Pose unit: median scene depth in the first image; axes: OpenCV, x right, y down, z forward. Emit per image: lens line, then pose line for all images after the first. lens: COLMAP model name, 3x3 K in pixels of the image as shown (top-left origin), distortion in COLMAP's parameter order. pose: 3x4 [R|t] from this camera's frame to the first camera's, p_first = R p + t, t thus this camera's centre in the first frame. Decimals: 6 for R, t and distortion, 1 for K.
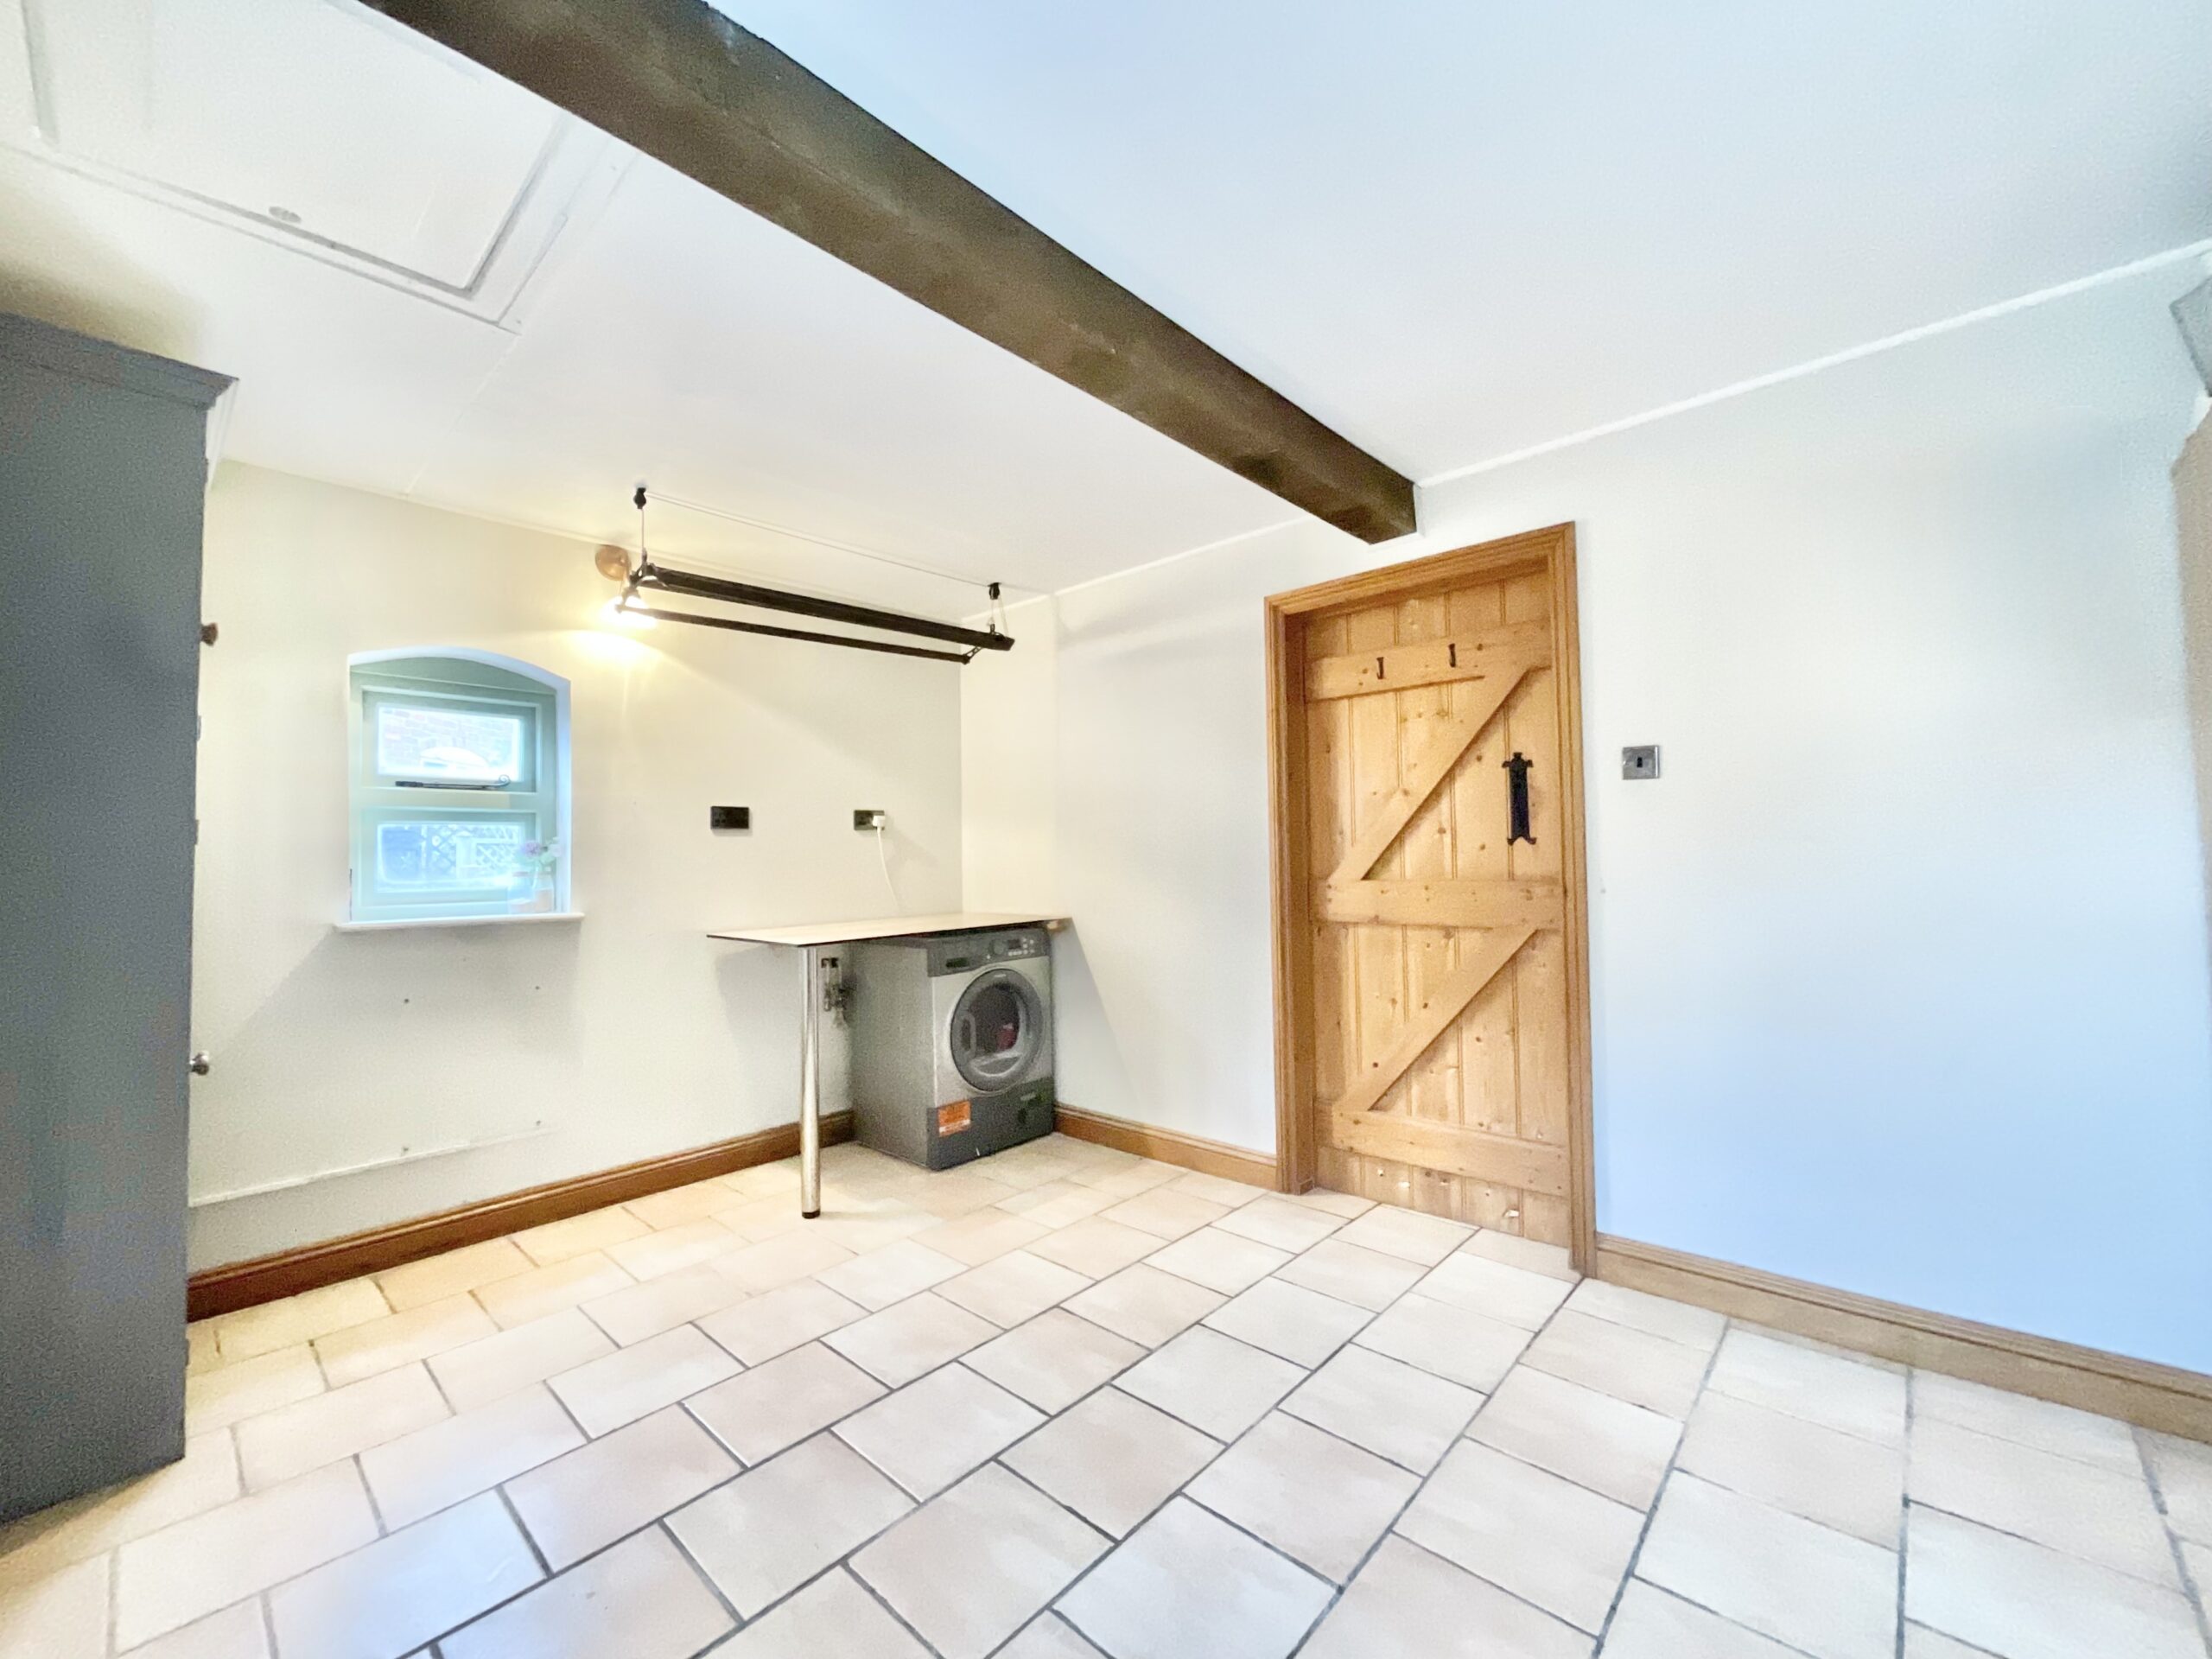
lens RADIAL K [[887.2, 0, 1108.2], [0, 887.2, 834.0], [0, 0, 1]] dist [-0.006020, -0.000275]
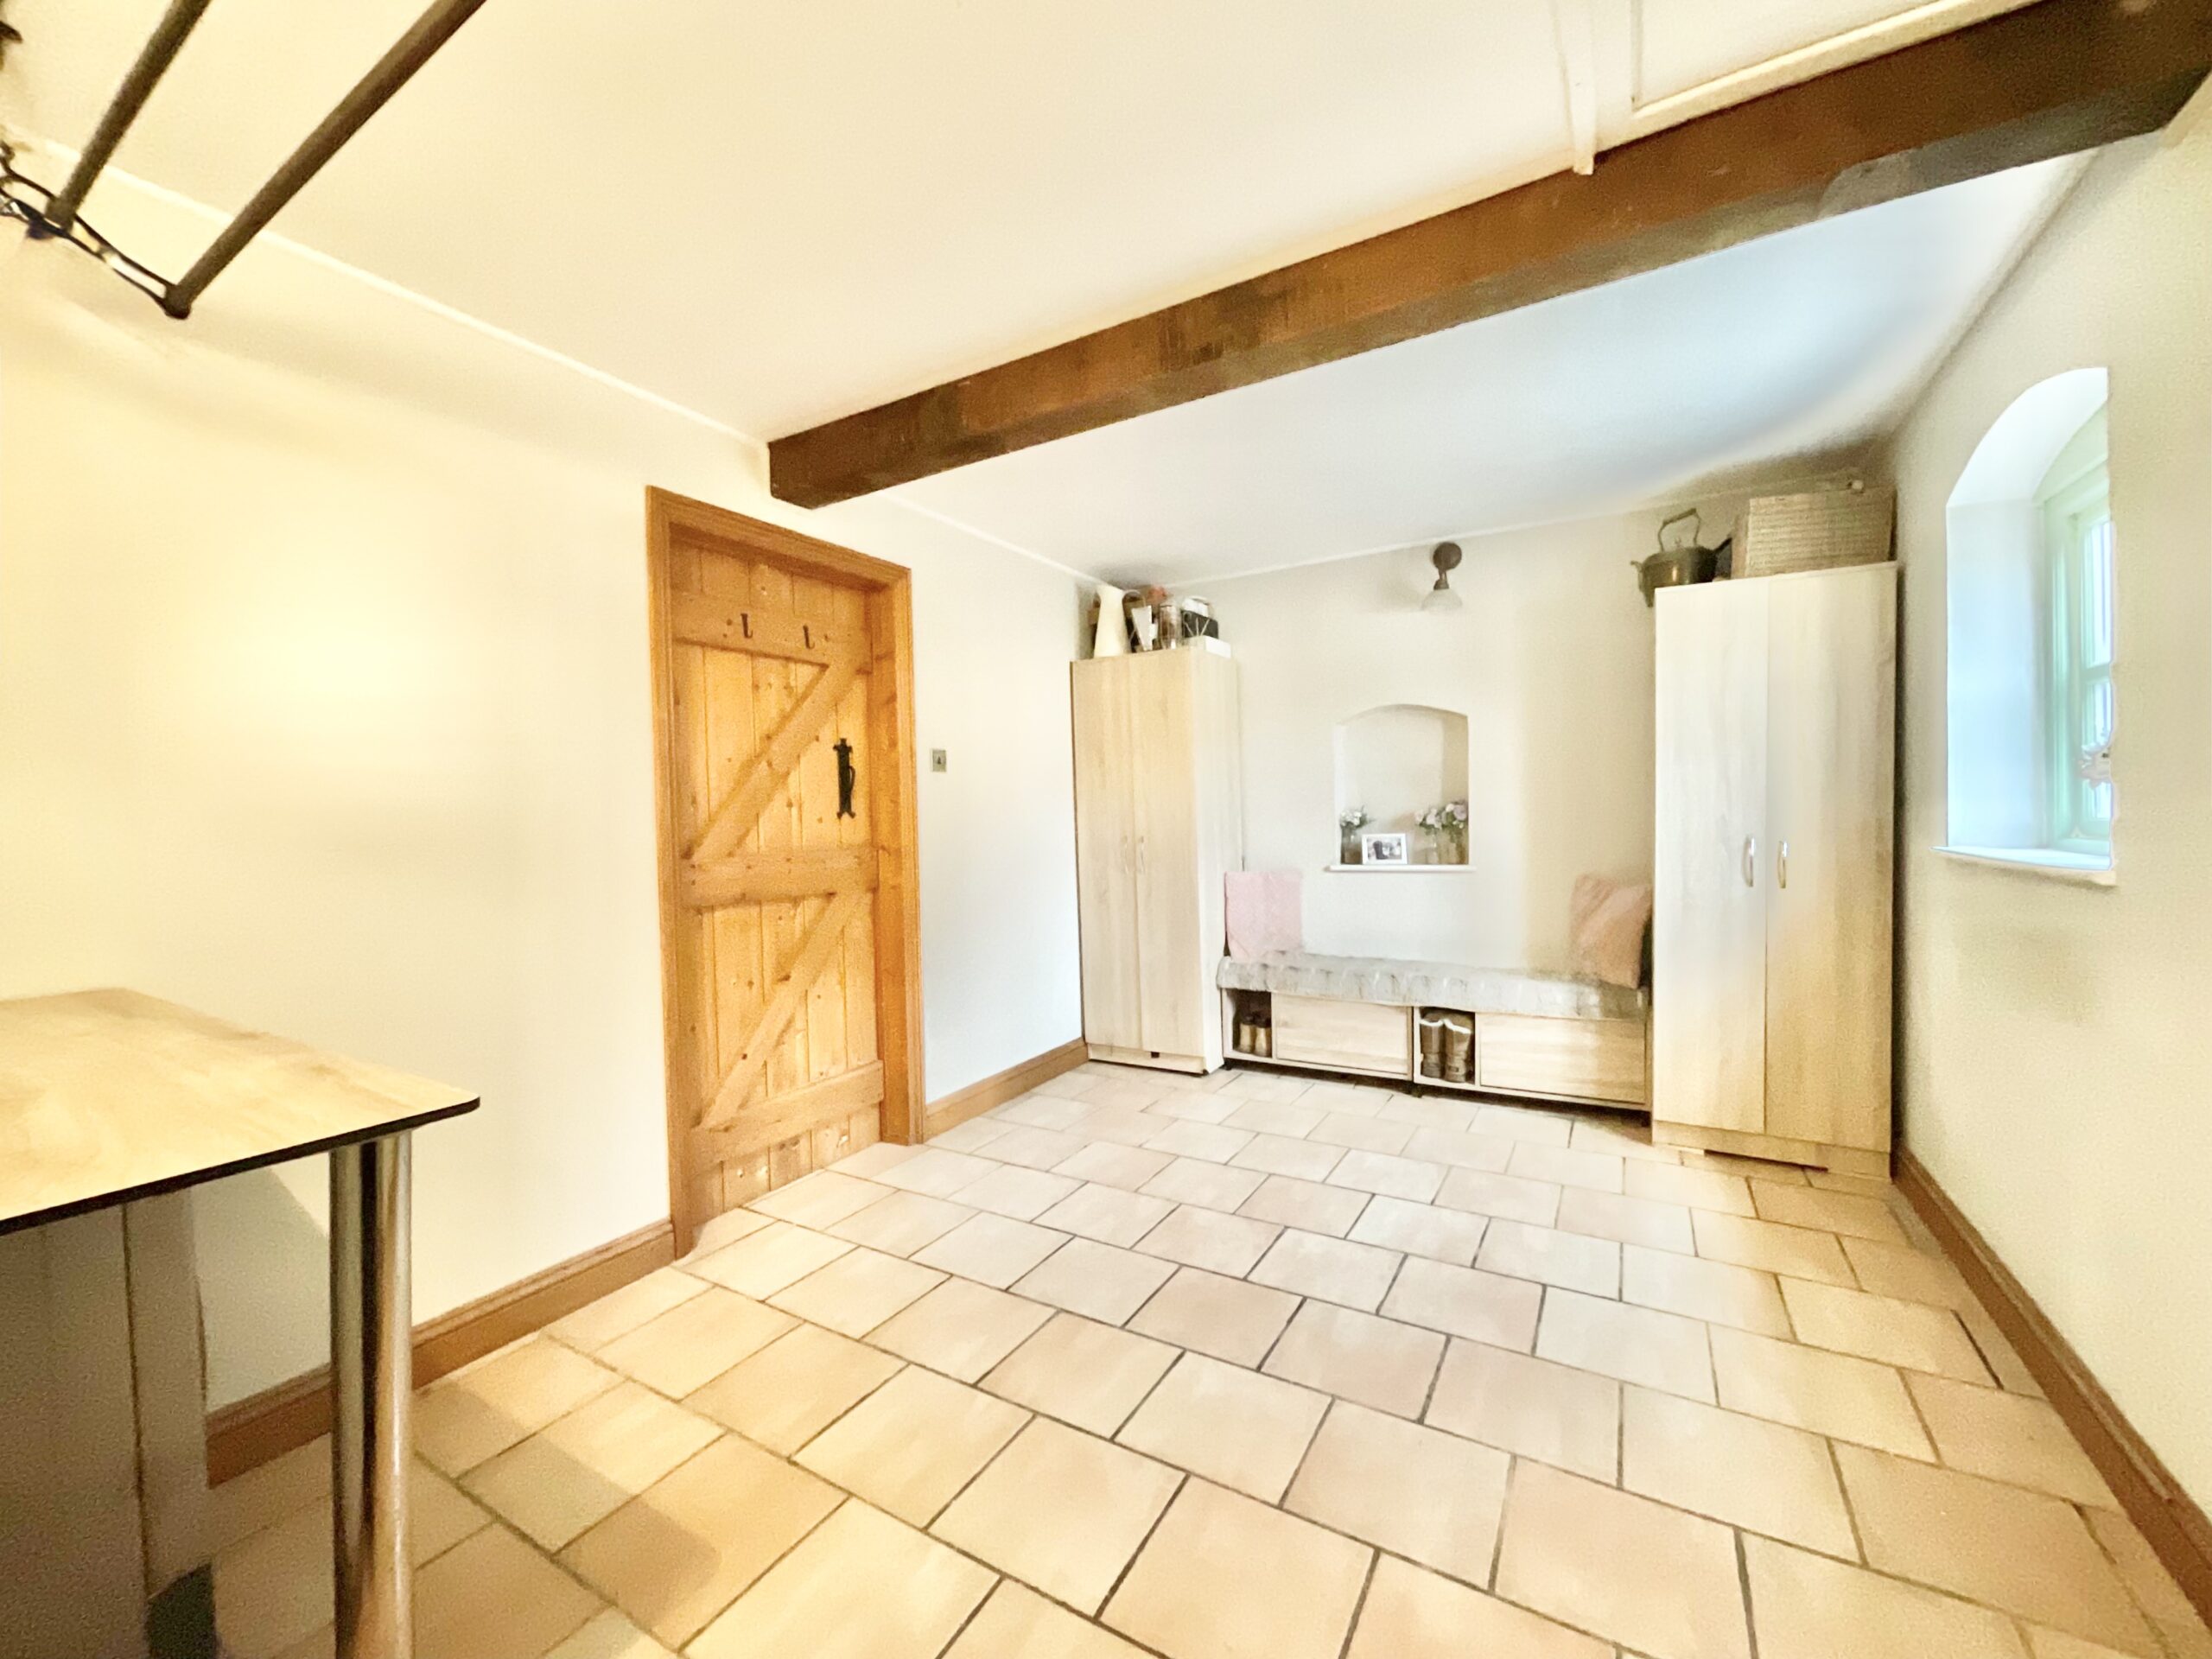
lens RADIAL K [[887.2, 0, 1106.4], [0, 887.2, 830.4], [0, 0, 1]] dist [-0.006020, -0.000275]
pose [[-0.204575, 0.003718, 0.978844, -0.714685], [-0.002631, 0.999987, -0.004349, 0.030847], [-0.978847, -0.003464, -0.204563, 0.872712]]
